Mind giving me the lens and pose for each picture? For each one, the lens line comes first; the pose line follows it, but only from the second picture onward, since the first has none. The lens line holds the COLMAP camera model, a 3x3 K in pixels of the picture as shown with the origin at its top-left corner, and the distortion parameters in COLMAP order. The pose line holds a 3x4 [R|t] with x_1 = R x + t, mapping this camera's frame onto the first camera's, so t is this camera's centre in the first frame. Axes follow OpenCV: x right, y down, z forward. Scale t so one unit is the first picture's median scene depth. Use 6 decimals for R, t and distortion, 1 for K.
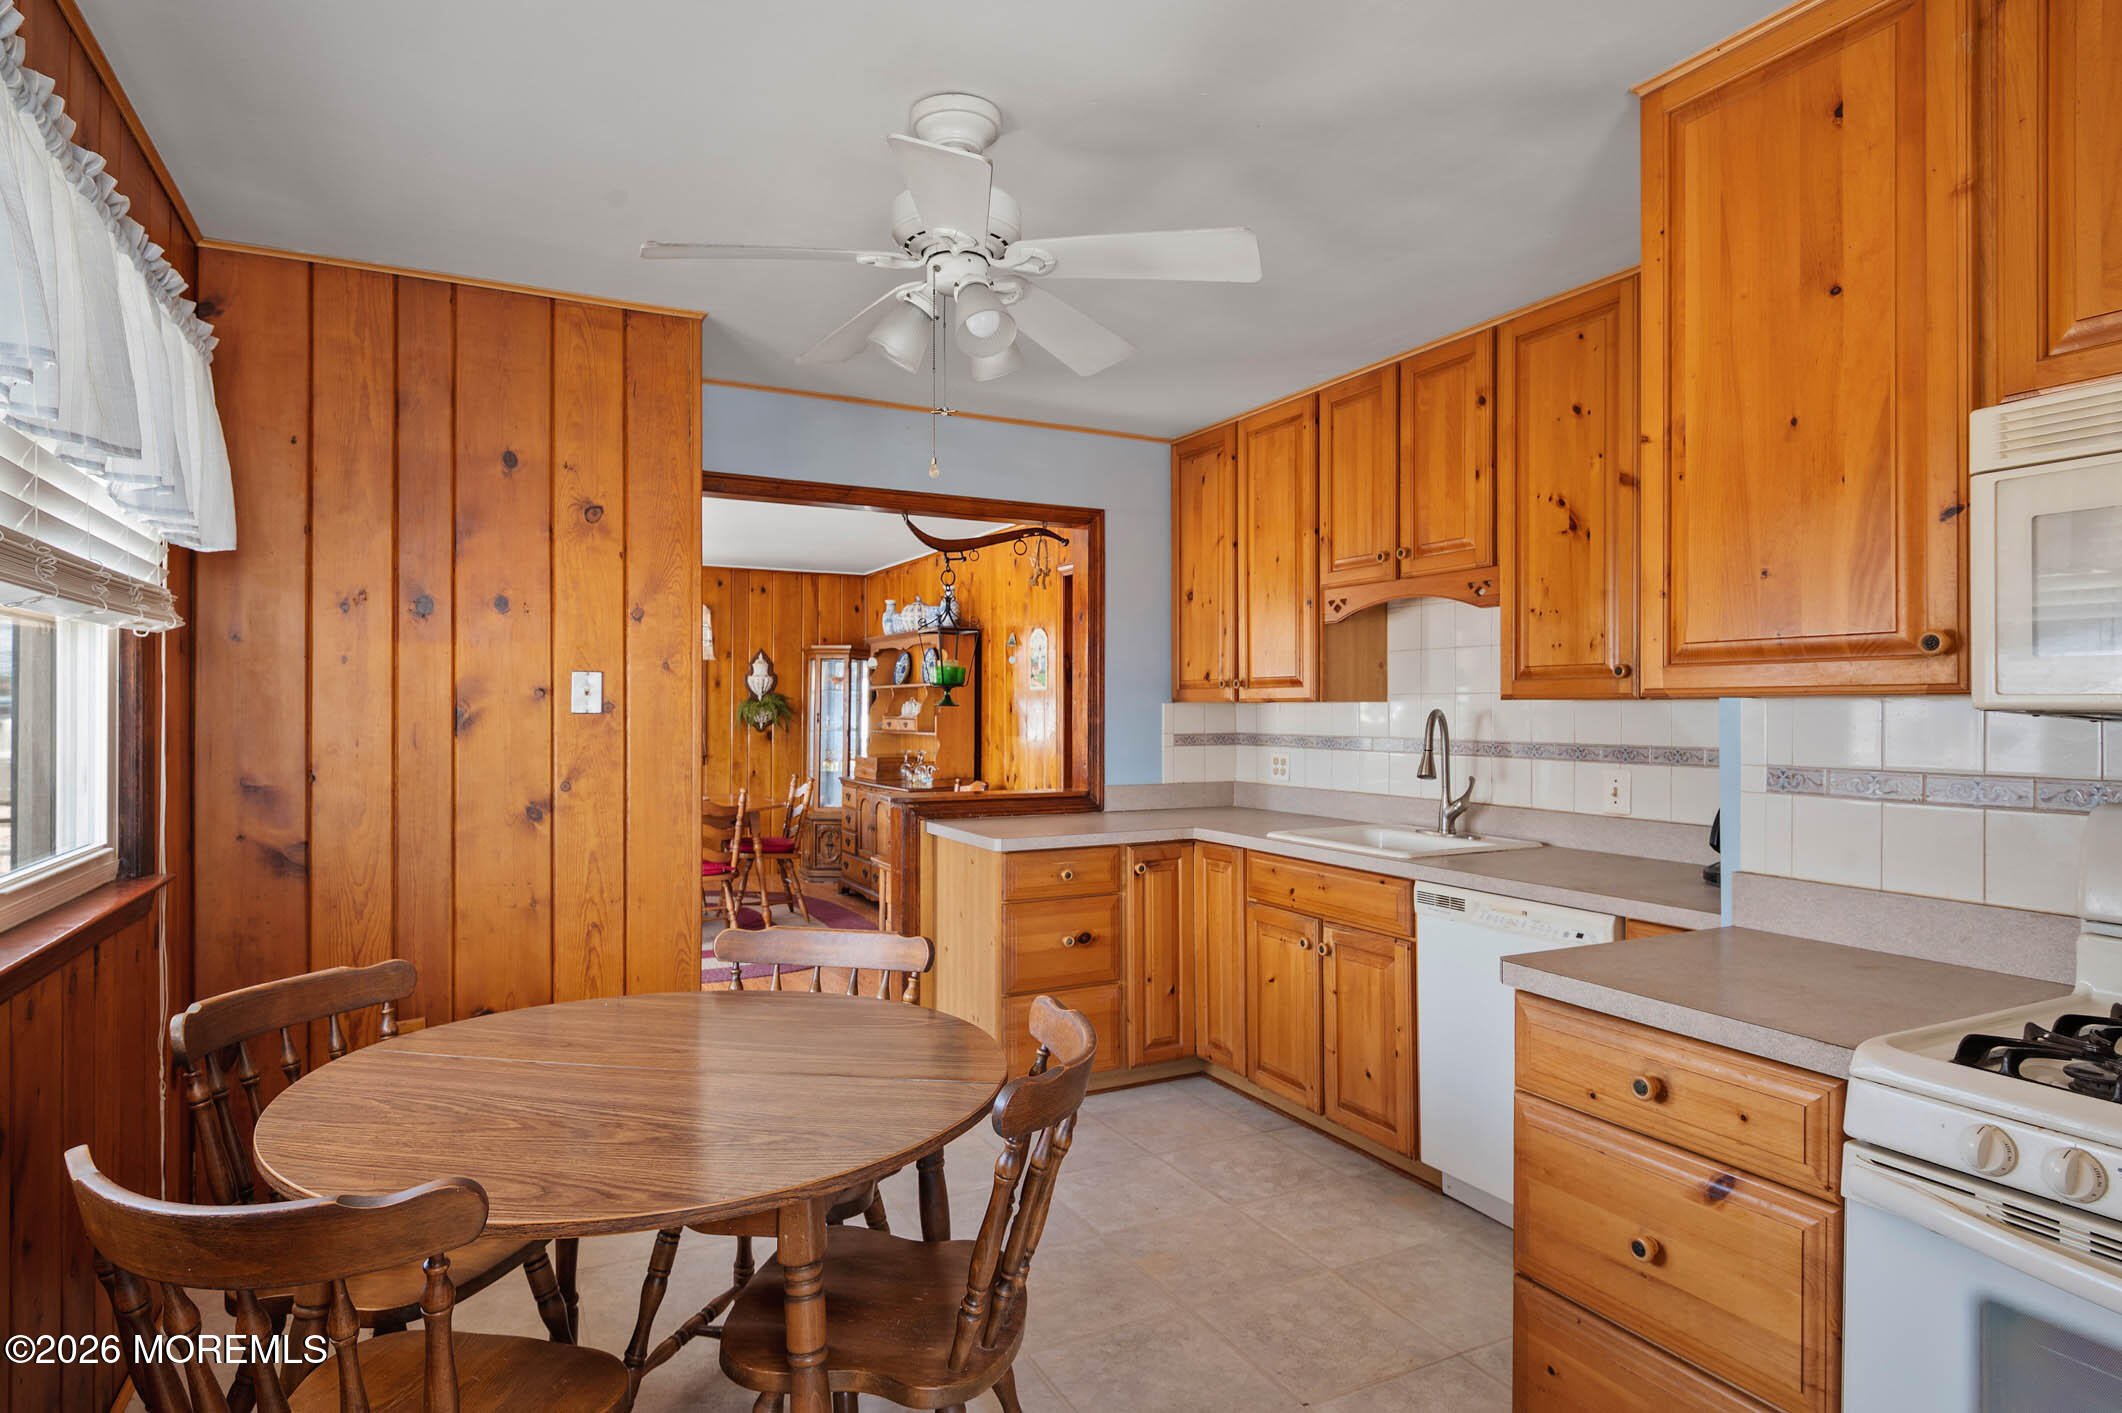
lens RADIAL K [[1159.0, 0, 1068.0], [0, 1159.0, 703.4], [0, 0, 1]] dist [0.019232, -0.004730]
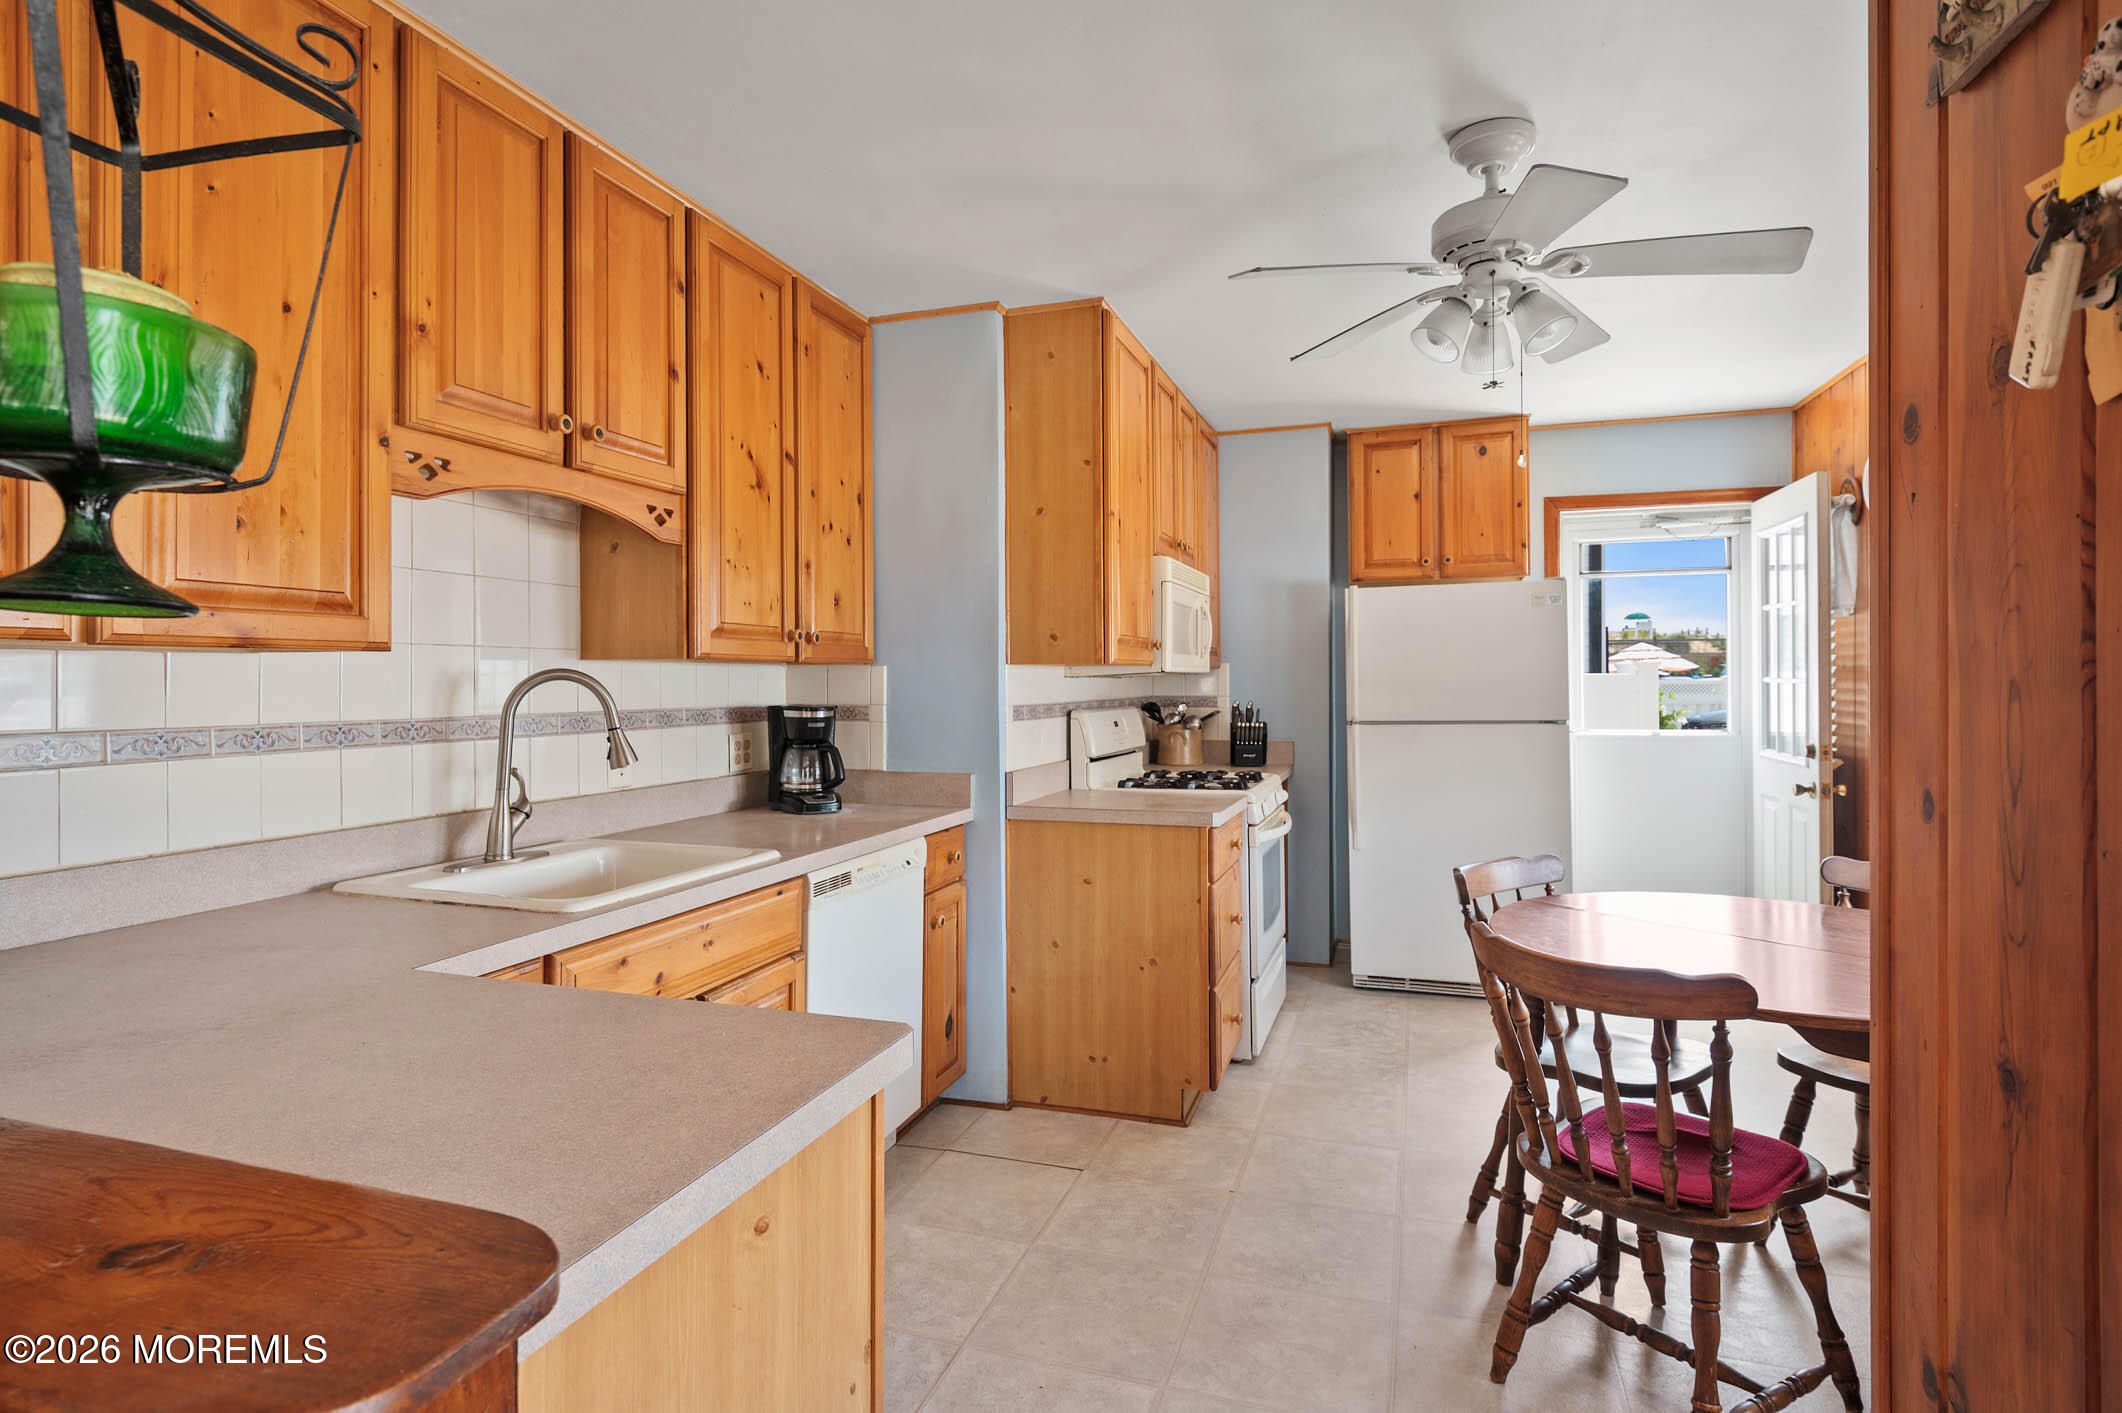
lens RADIAL K [[1104.3, 0, 1049.2], [0, 1104.3, 662.7], [0, 0, 1]] dist [-0.004289, -0.000529]
pose [[-0.697036, 0.008663, 0.716983, -0.349393], [-0.003502, 0.999874, -0.015486, 0.010984], [-0.717027, -0.013305, -0.696918, 1.269880]]
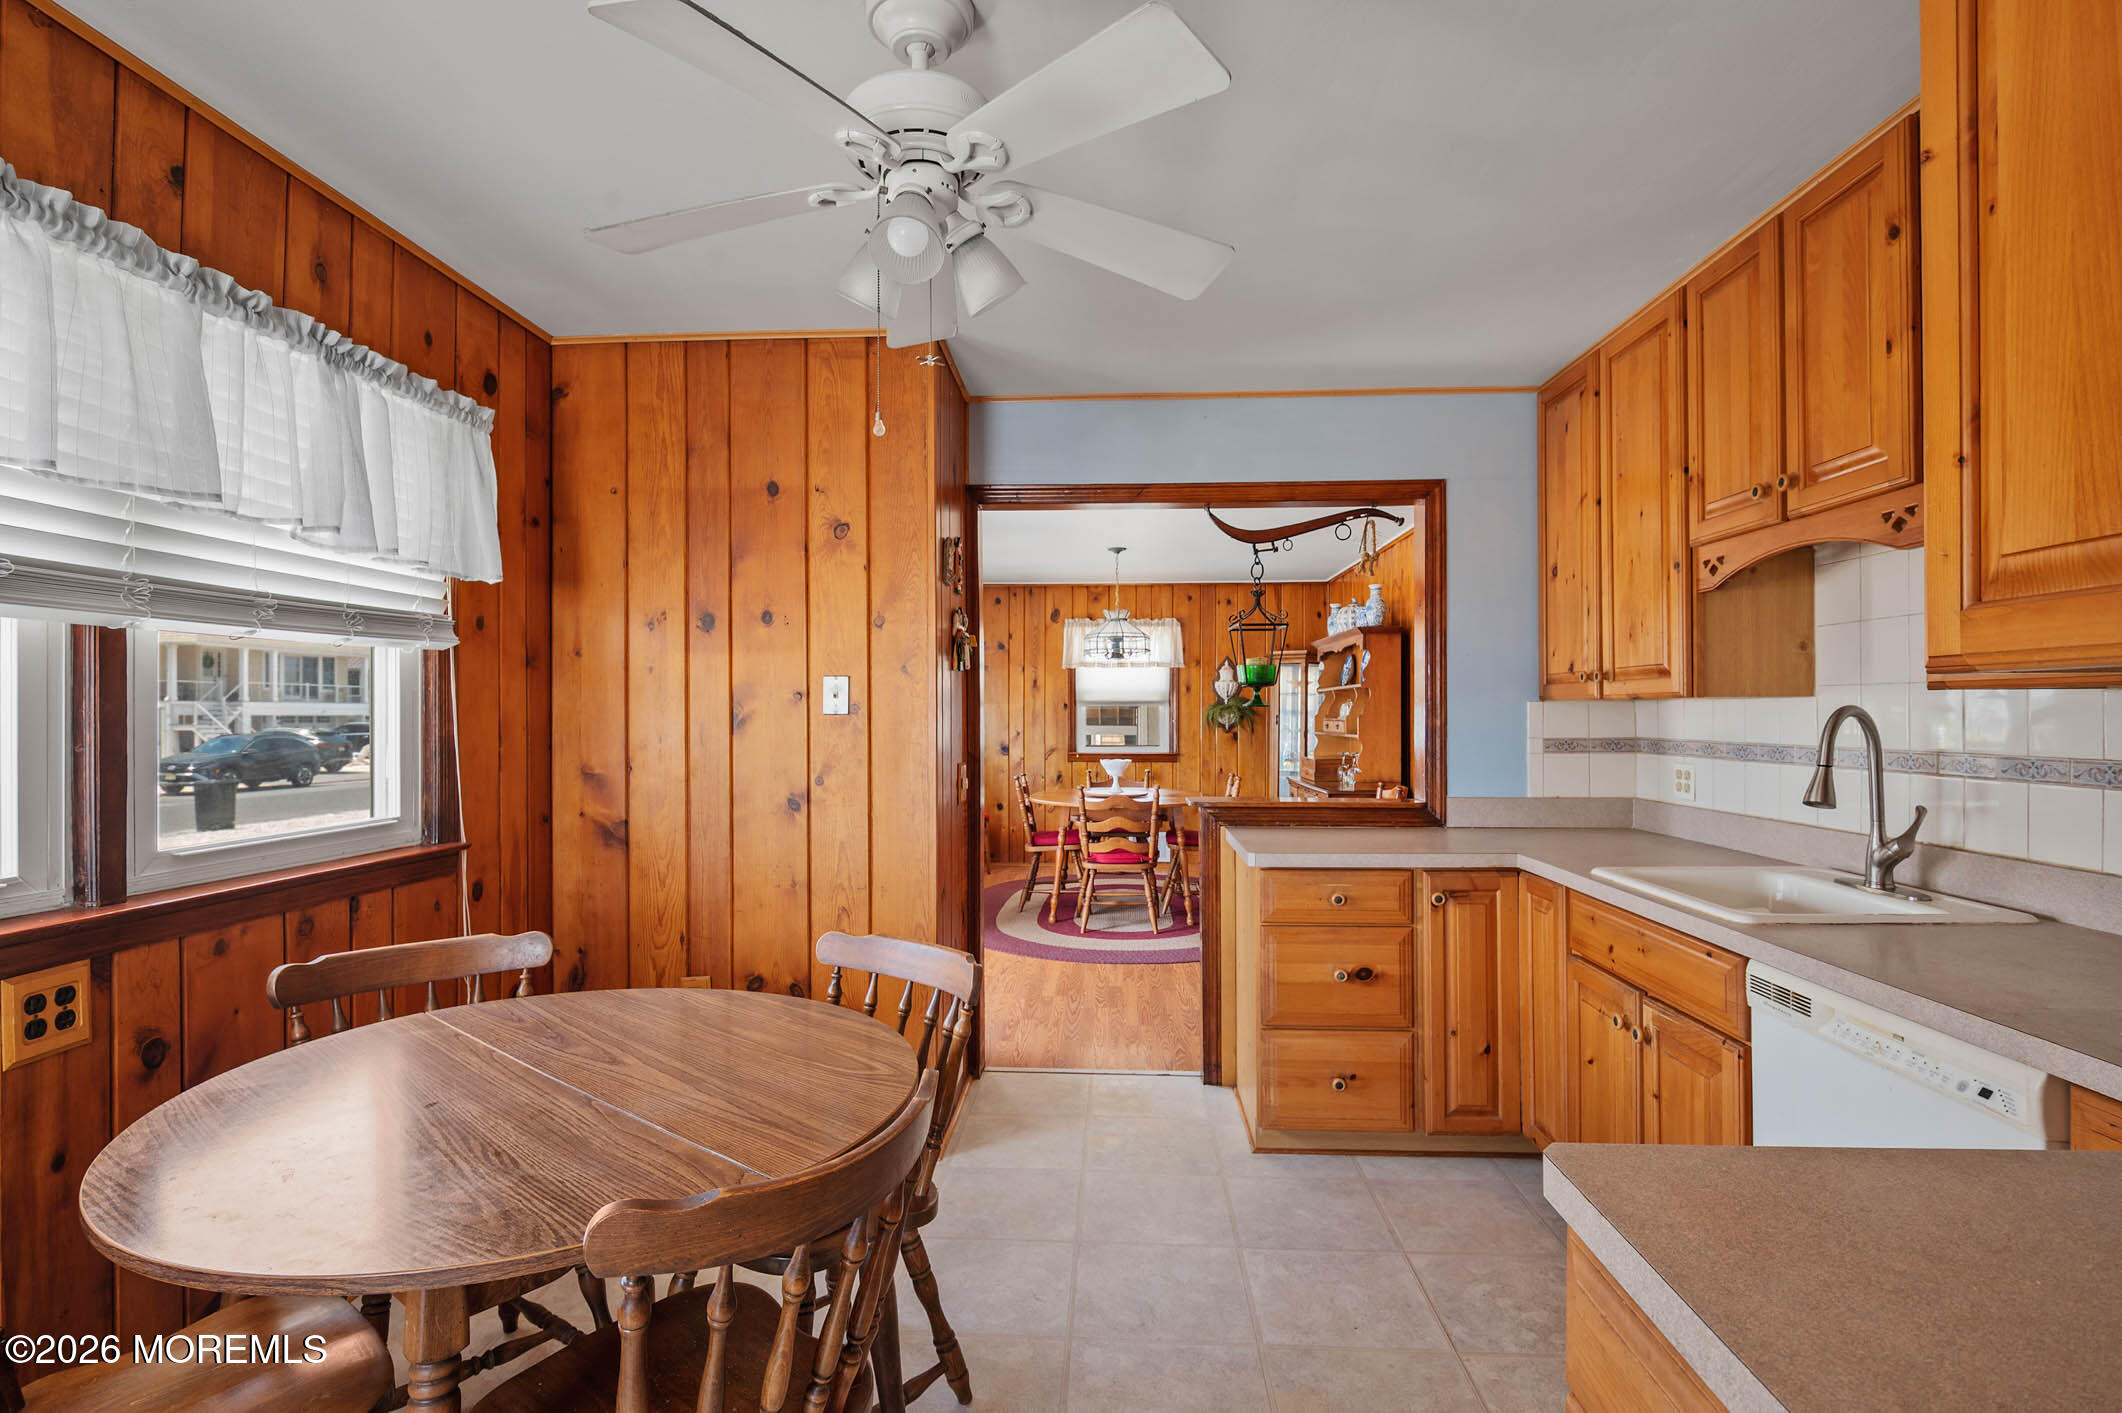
lens RADIAL K [[1030.5, 0, 1056.8], [0, 1030.5, 710.7], [0, 0, 1]] dist [0.001700, -0.005204]
pose [[0.861010, -0.004351, -0.508570, 0.228391], [0.005751, 0.999983, 0.001180, 0.004681], [0.508556, -0.003941, 0.861020, 0.246708]]
